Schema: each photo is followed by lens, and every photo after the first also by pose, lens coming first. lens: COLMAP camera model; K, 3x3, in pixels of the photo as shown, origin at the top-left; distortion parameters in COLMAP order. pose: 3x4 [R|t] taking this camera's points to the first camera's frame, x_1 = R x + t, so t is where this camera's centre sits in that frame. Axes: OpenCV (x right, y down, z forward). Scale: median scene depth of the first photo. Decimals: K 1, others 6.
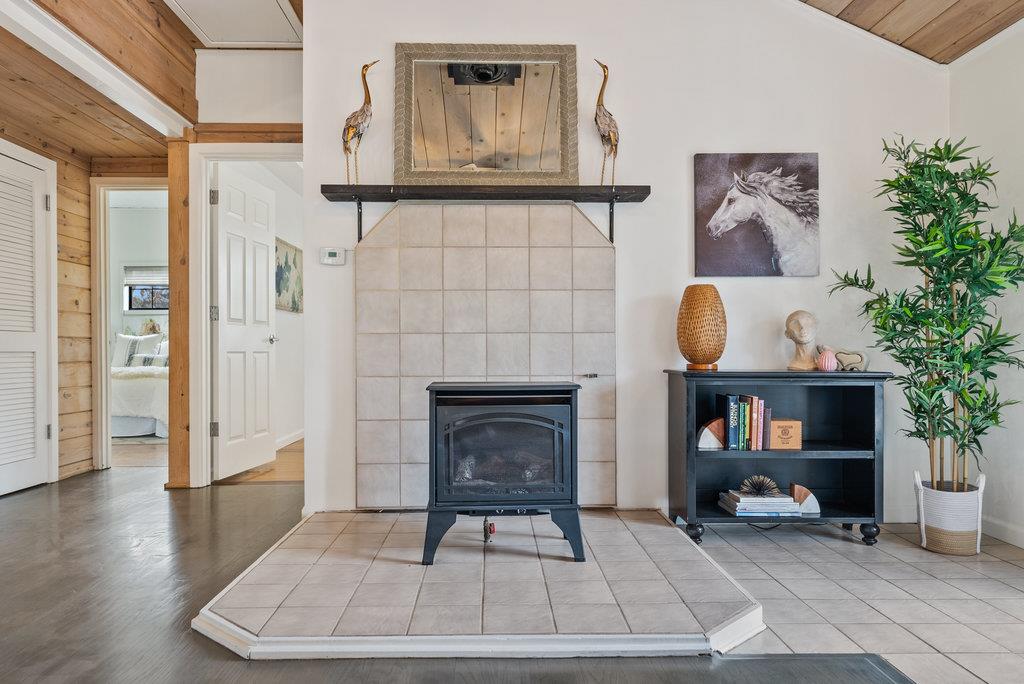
lens RADIAL K [[675.3, 0, 512.0], [0, 675.3, 342.0], [0, 0, 1]] dist [-0.000117, 0.001445]
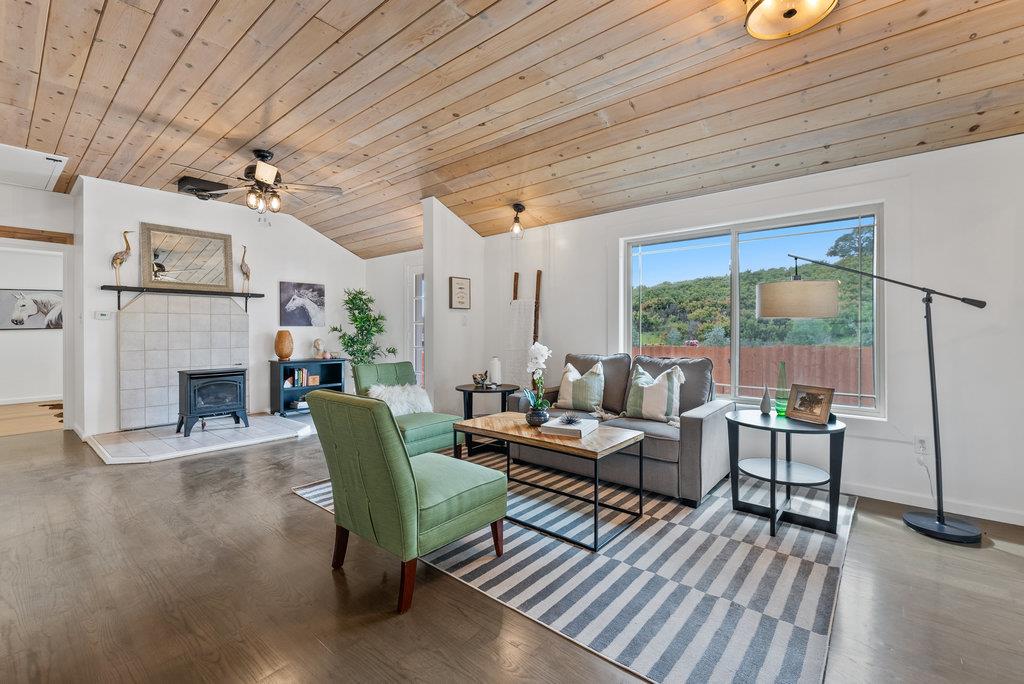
lens RADIAL K [[440.6, 0, 511.7], [0, 440.6, 331.3], [0, 0, 1]] dist [-0.002212, -0.000329]
pose [[0.670658, -0.000627, 0.741767, -0.438343], [-0.005887, 0.999964, 0.006167, -0.094784], [-0.741743, -0.008503, 0.670630, -0.926340]]
